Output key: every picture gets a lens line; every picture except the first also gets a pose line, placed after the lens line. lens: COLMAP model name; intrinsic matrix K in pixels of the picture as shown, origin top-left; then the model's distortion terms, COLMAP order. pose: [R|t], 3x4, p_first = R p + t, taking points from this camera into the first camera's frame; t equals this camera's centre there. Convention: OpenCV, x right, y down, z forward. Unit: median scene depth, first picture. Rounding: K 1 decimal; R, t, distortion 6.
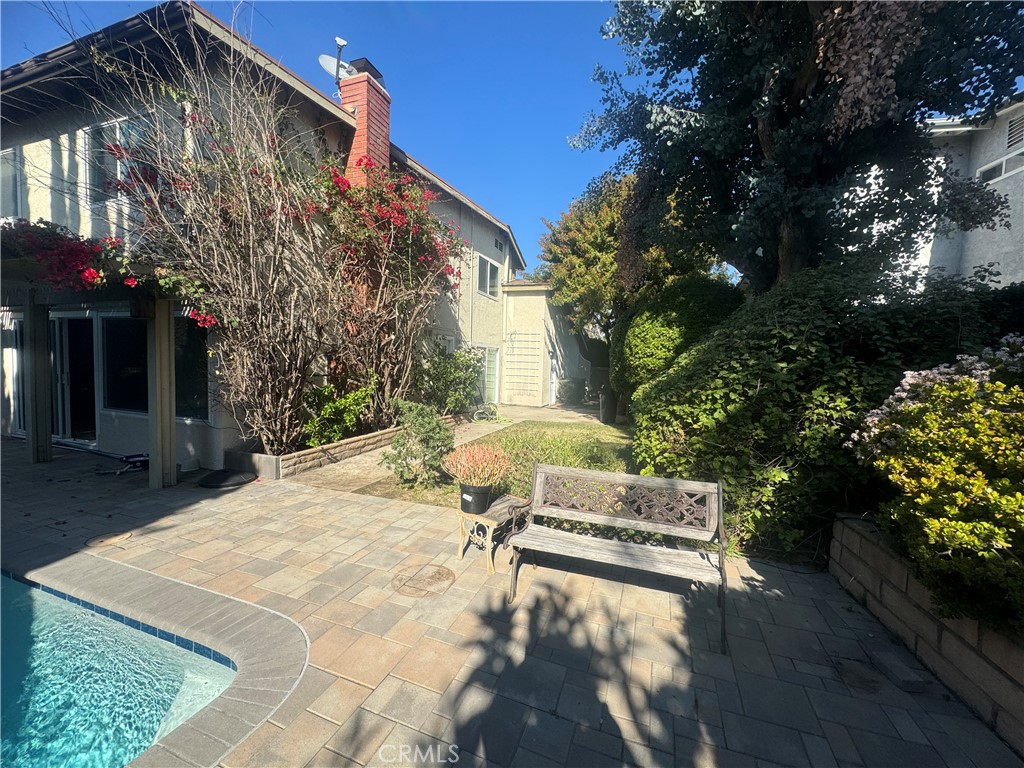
lens RADIAL K [[407.2, 0, 511.4], [0, 407.2, 381.5], [0, 0, 1]] dist [-0.002616, 0.000080]
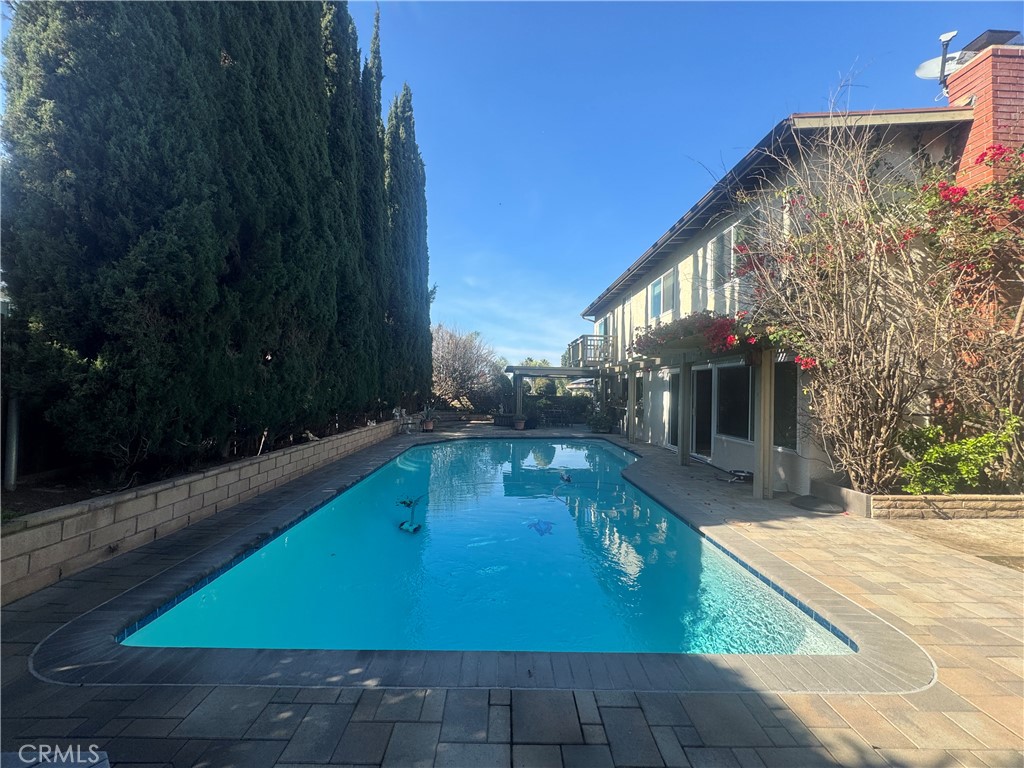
lens RADIAL K [[407.2, 0, 513.6], [0, 407.2, 386.0], [0, 0, 1]] dist [-0.002616, 0.000080]
pose [[0.362653, -0.032554, -0.931356, 0.038062], [-0.053847, 0.996988, -0.055815, 0.021981], [0.930367, 0.070392, 0.359808, -0.166502]]
